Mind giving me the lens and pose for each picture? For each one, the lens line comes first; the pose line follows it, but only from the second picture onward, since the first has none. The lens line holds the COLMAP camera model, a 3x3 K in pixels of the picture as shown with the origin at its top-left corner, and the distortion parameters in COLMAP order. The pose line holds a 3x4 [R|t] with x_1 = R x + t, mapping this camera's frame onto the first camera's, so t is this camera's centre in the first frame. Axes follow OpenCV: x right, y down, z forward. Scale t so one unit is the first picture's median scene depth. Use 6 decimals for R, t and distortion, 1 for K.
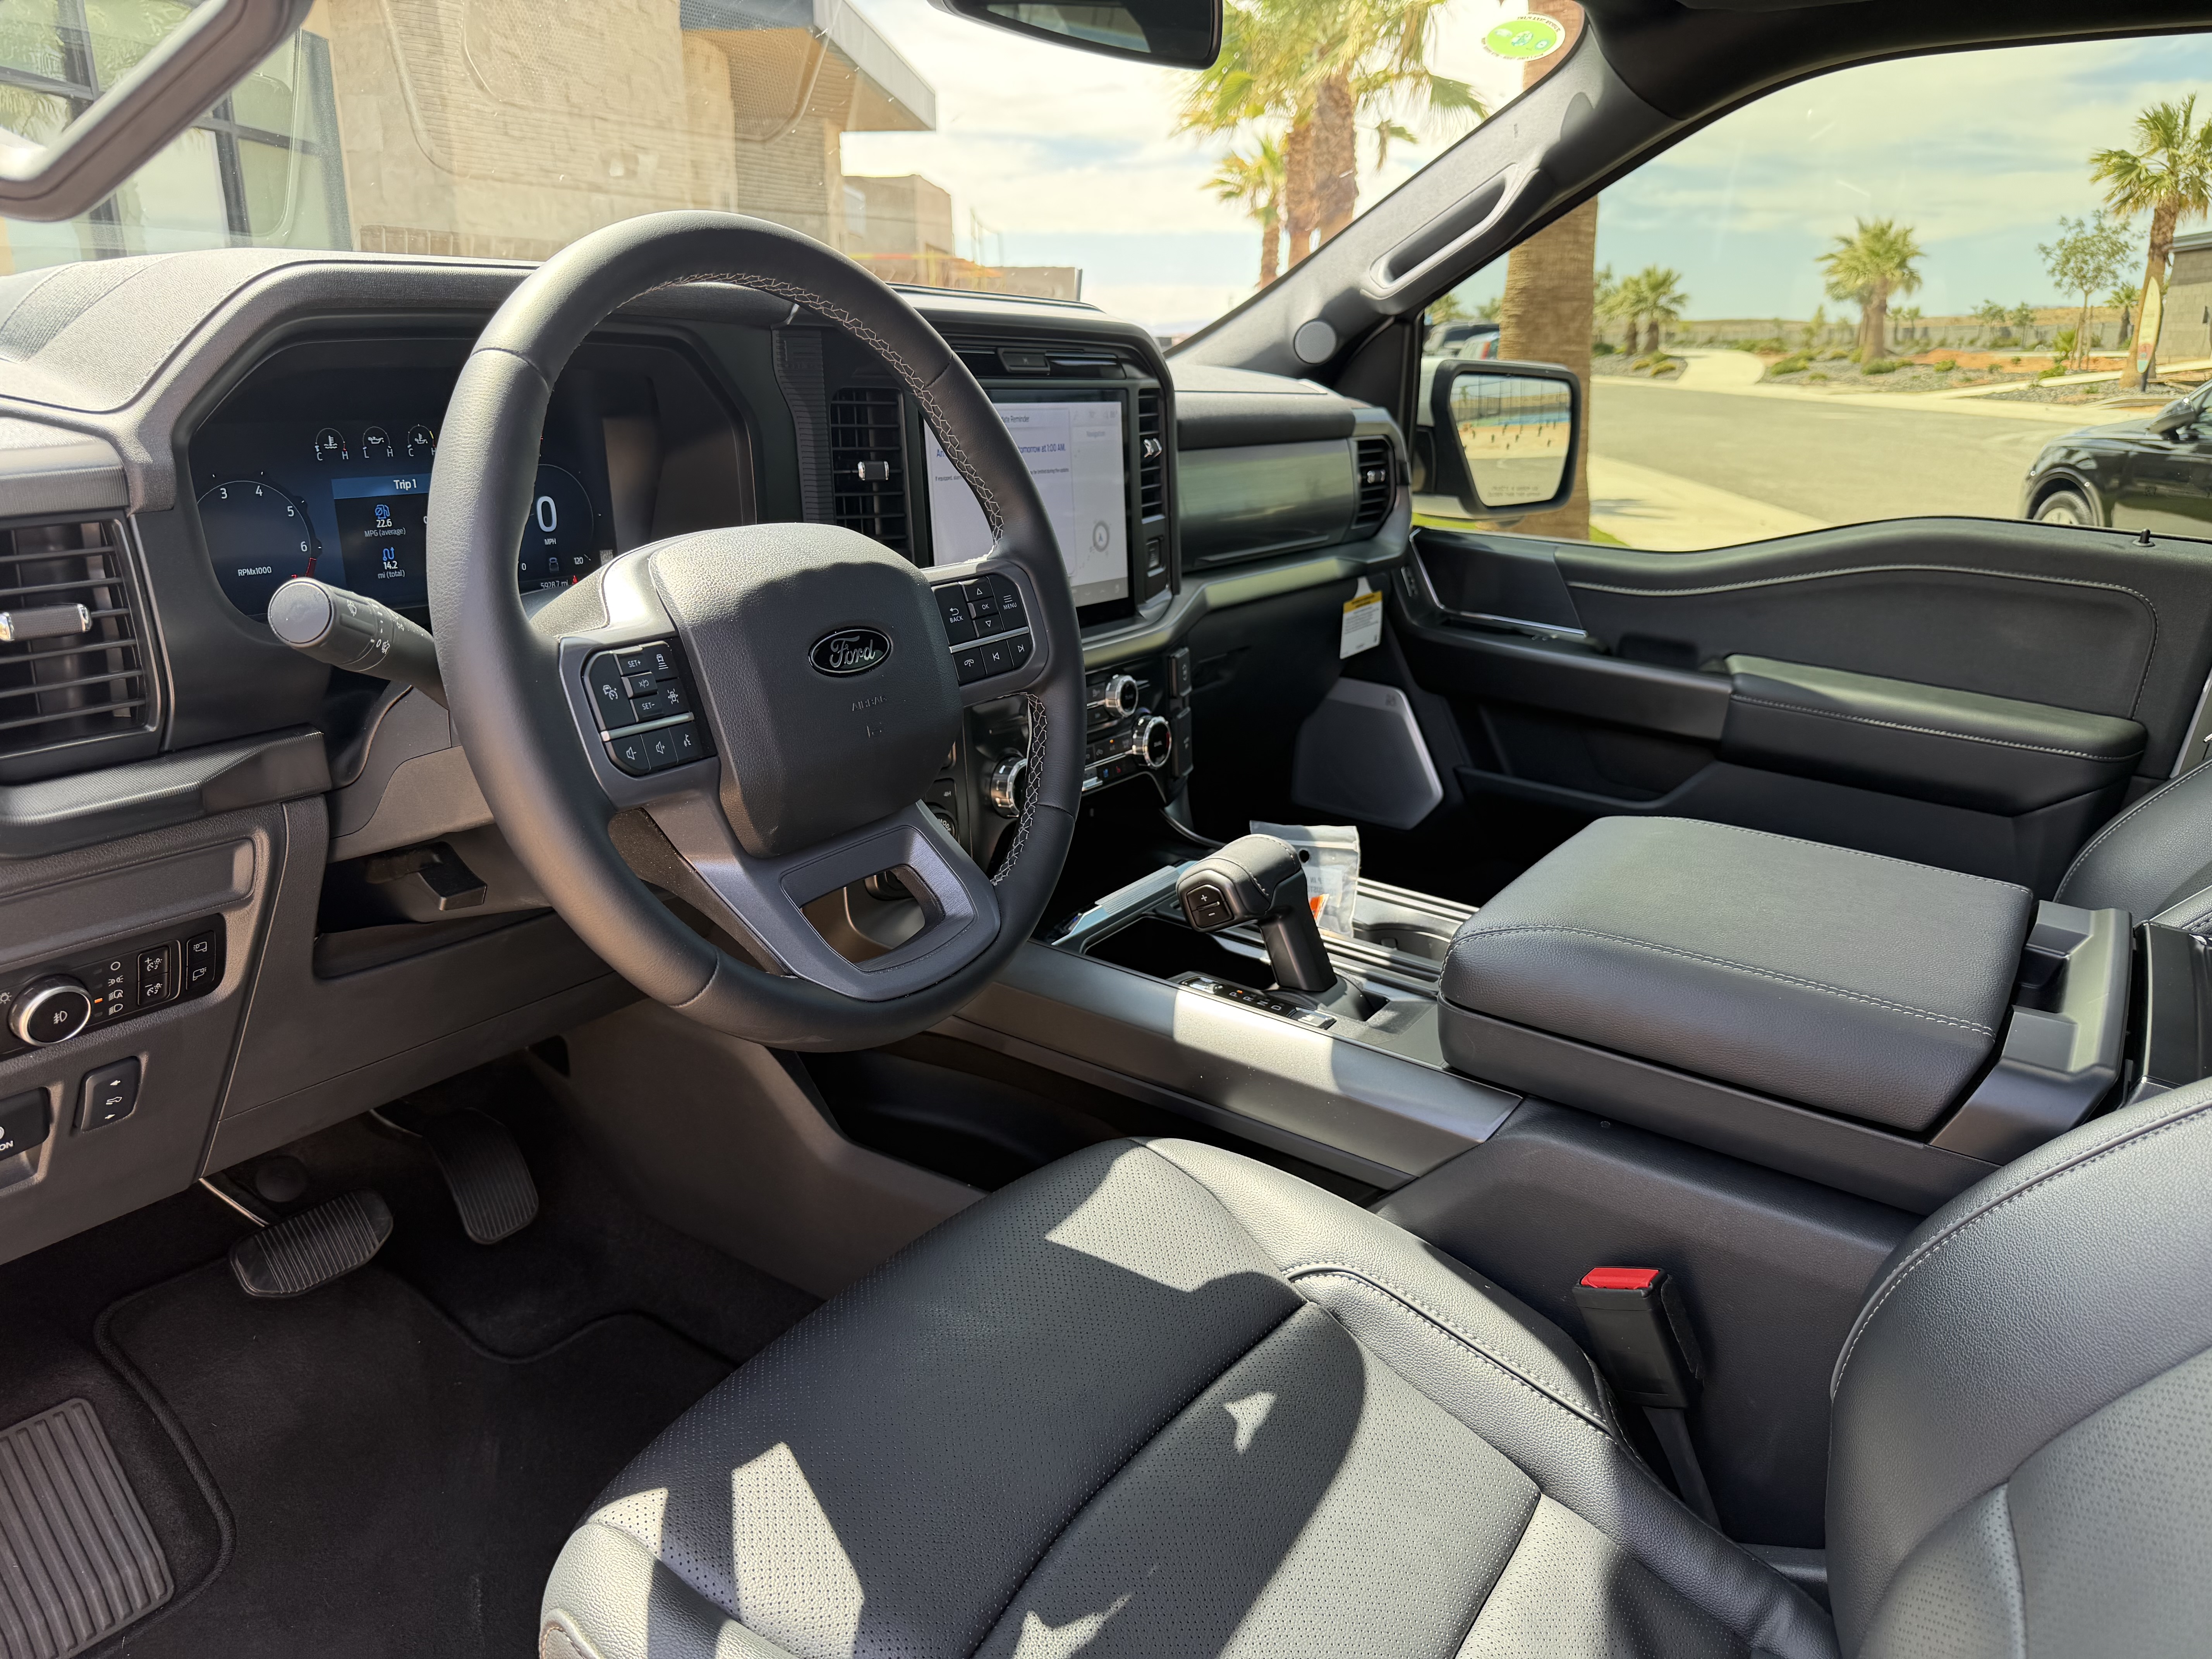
lens RADIAL K [[1591.9, 0, 1088.8], [0, 1591.9, 827.5], [0, 0, 1]] dist [0.023582, -0.029498]
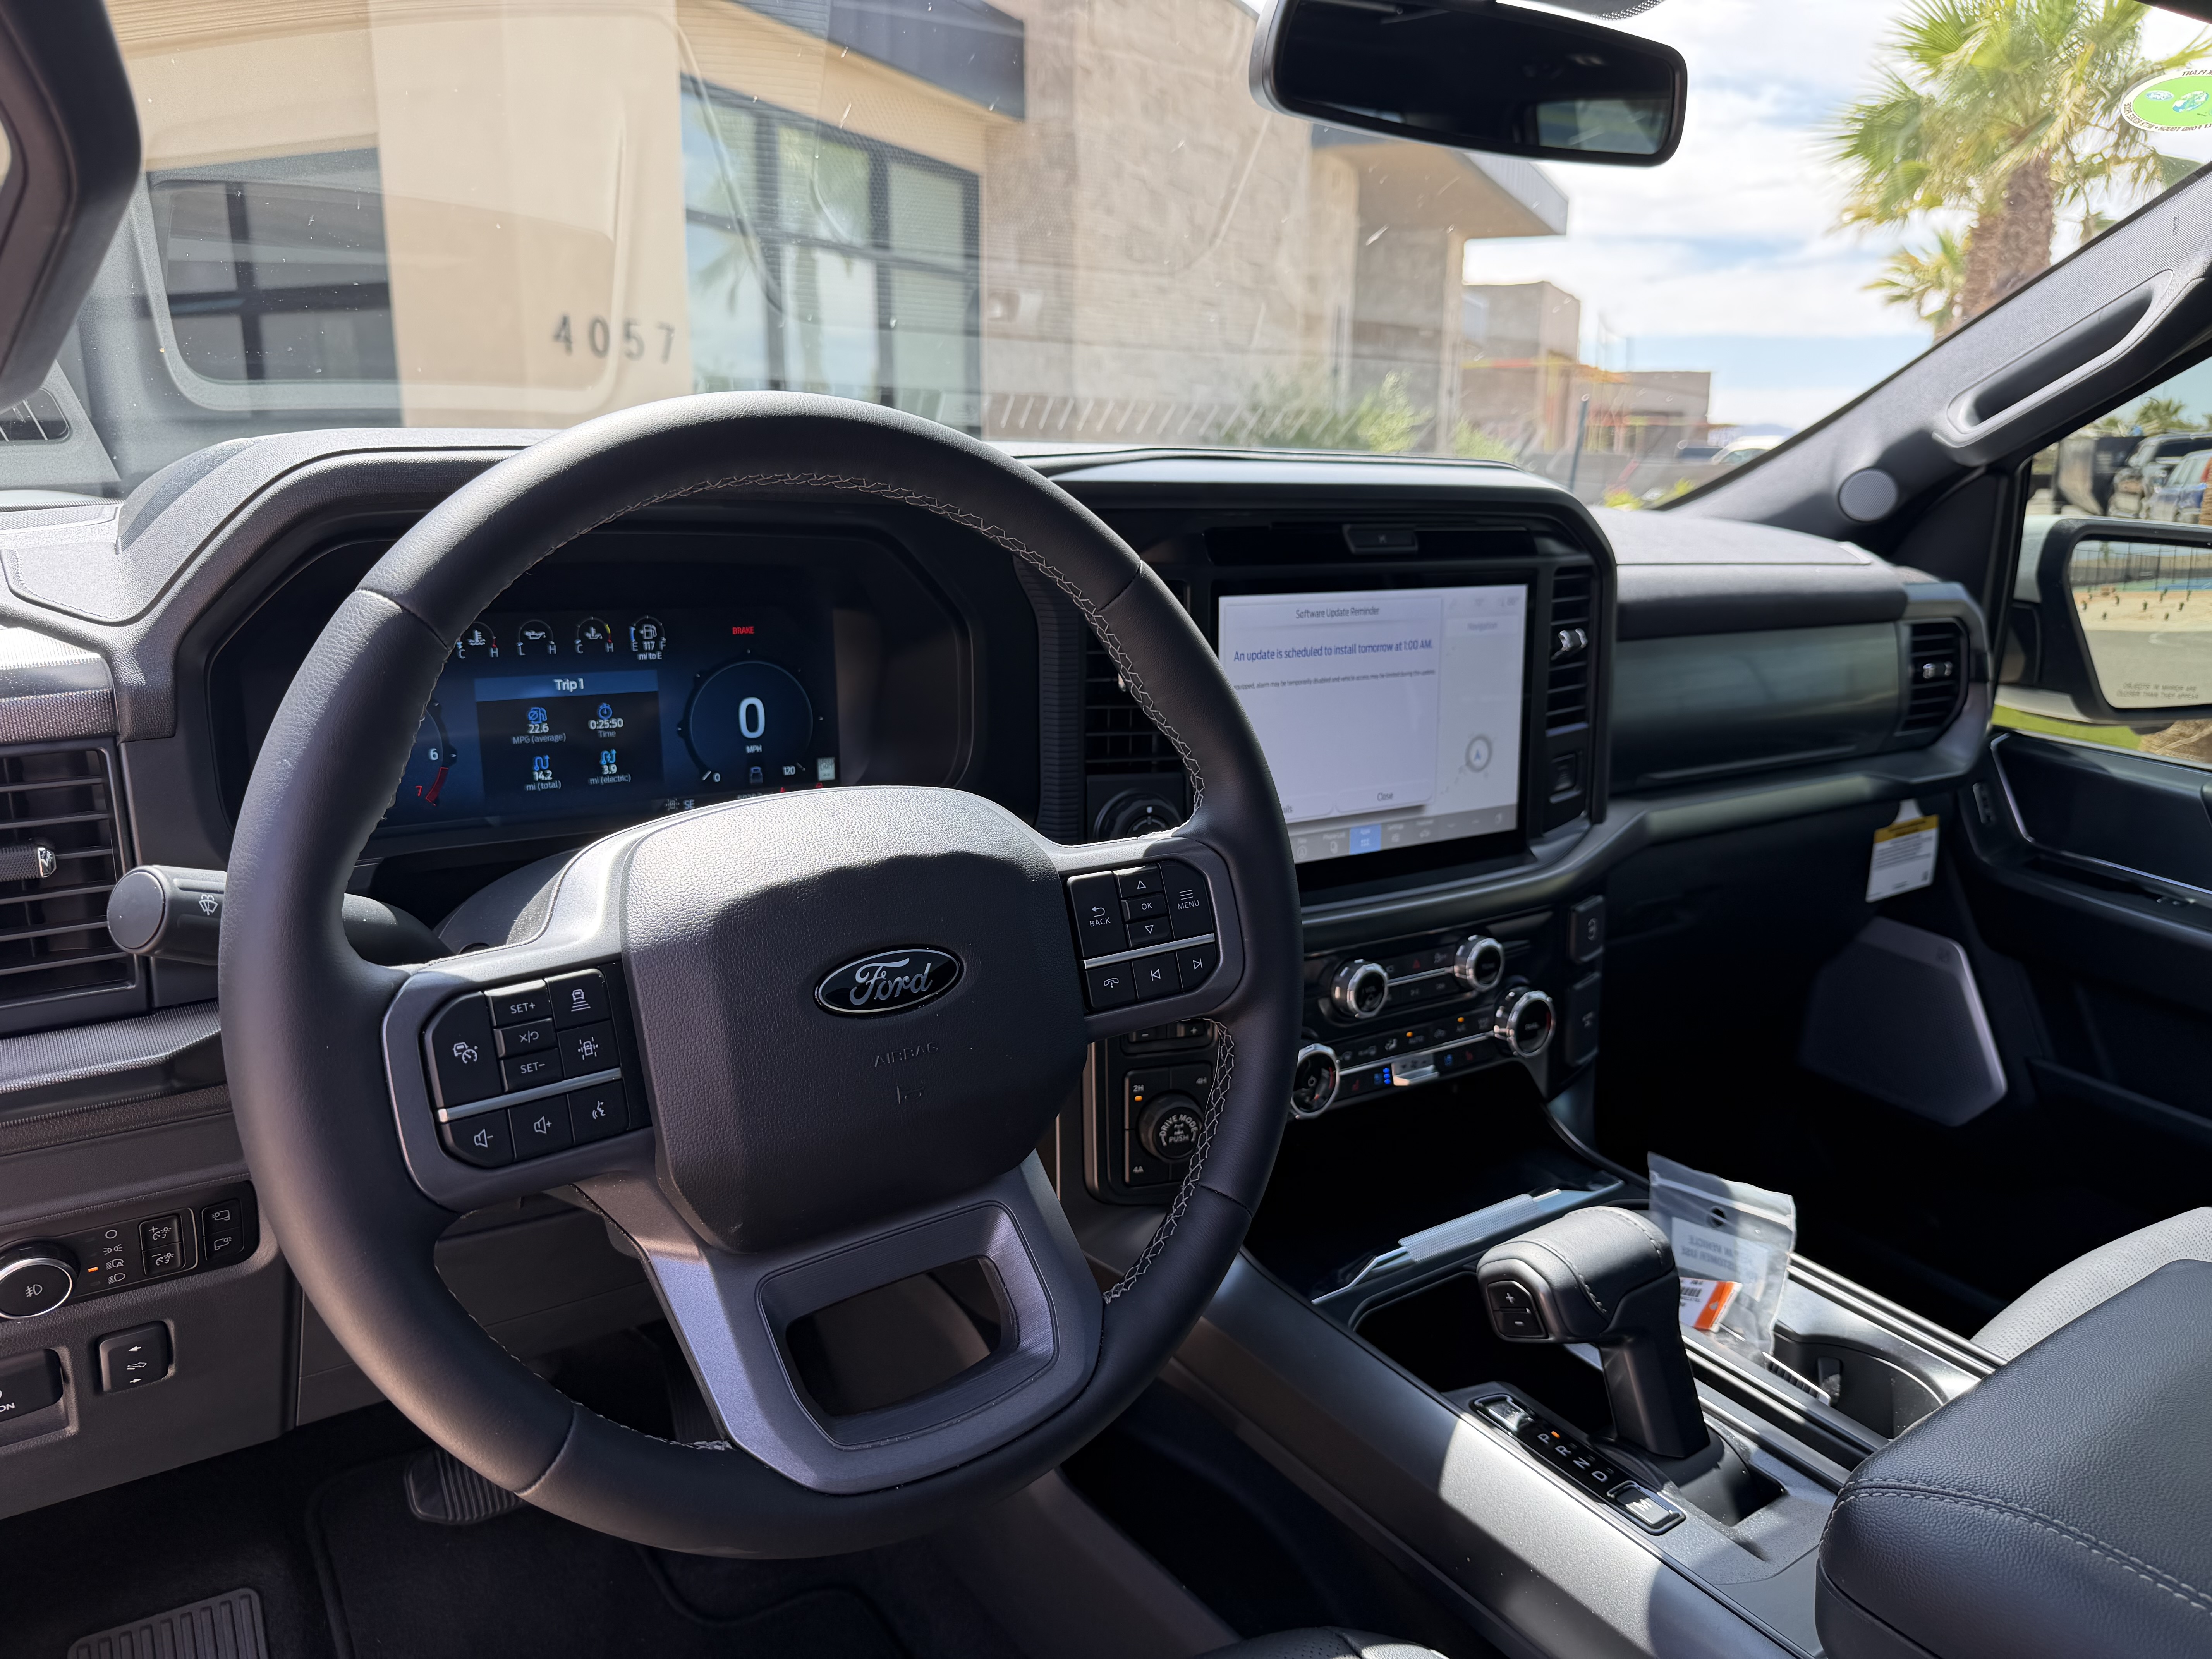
lens RADIAL K [[1591.9, 0, 1098.1], [0, 1591.9, 820.5], [0, 0, 1]] dist [0.023582, -0.029498]
pose [[0.932596, 0.091163, -0.349220, 0.078351], [-0.113043, 0.992670, -0.042750, -0.069185], [0.342763, 0.079346, 0.936065, 0.146538]]
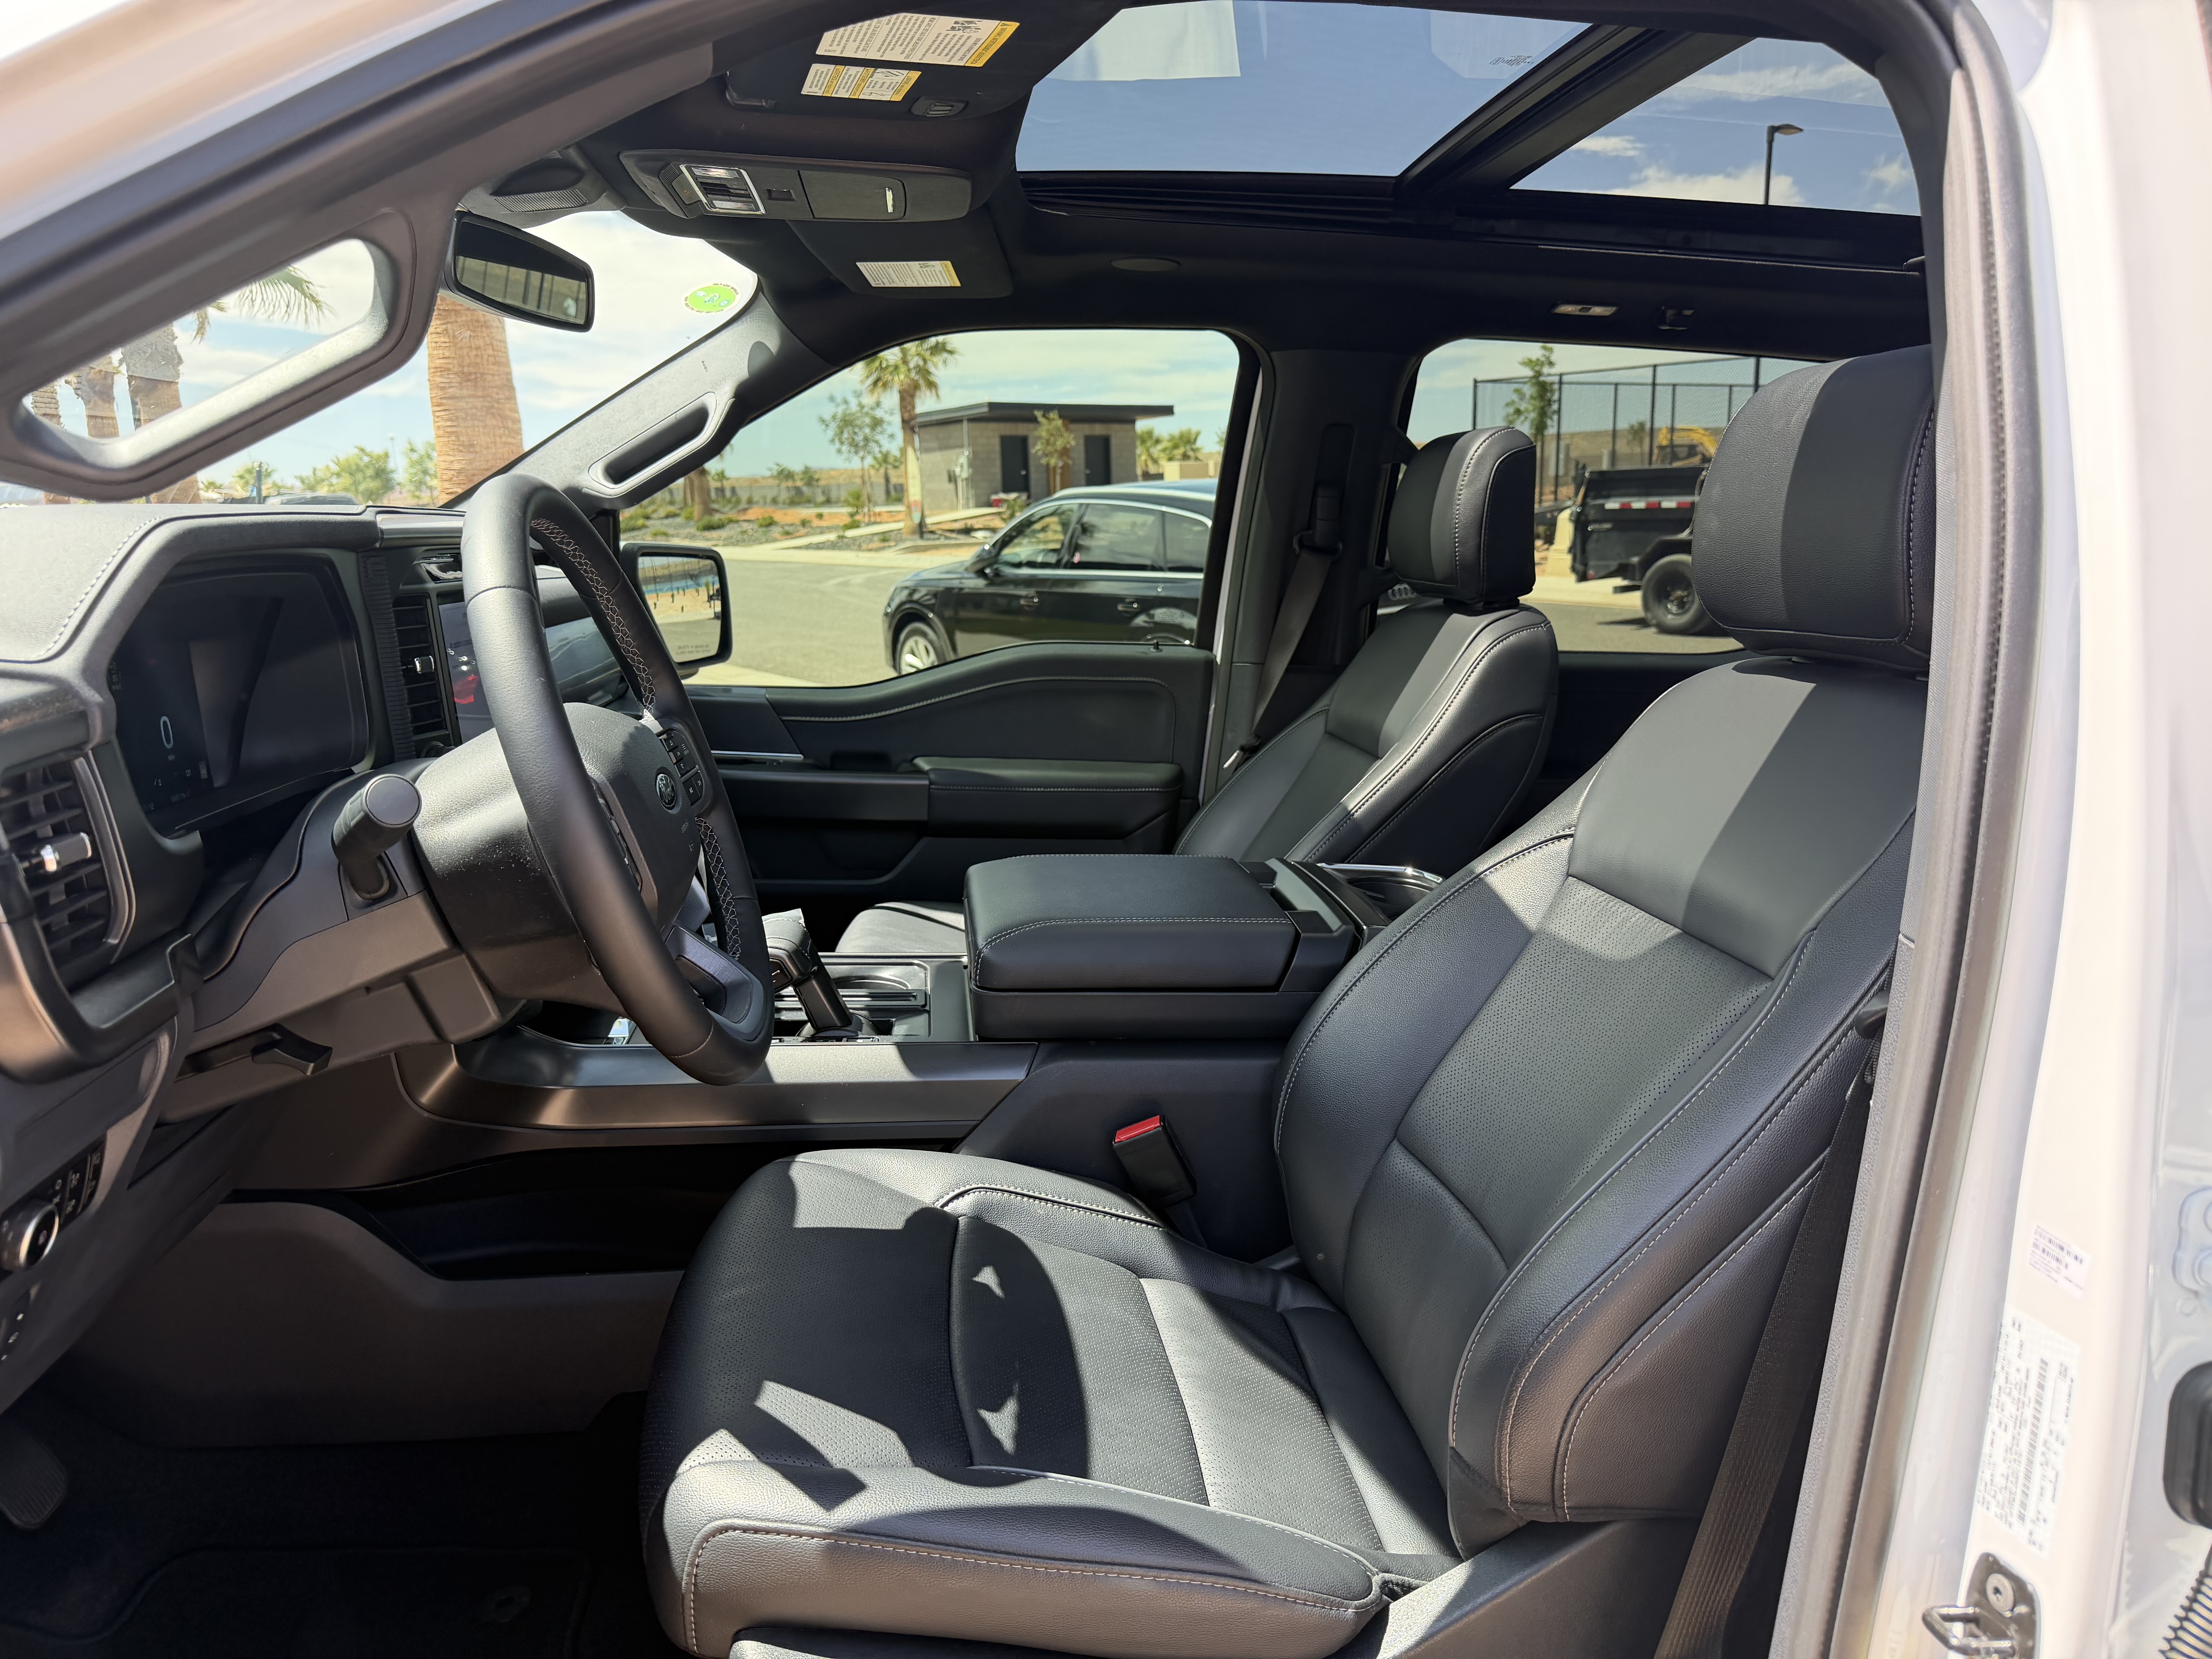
lens RADIAL K [[1591.9, 0, 1136.7], [0, 1591.9, 859.8], [0, 0, 1]] dist [0.023582, -0.029498]
pose [[0.755437, -0.160918, 0.635154, -0.298852], [0.207683, 0.978196, 0.000815, 0.010681], [-0.621437, 0.131295, 0.772385, -0.112157]]
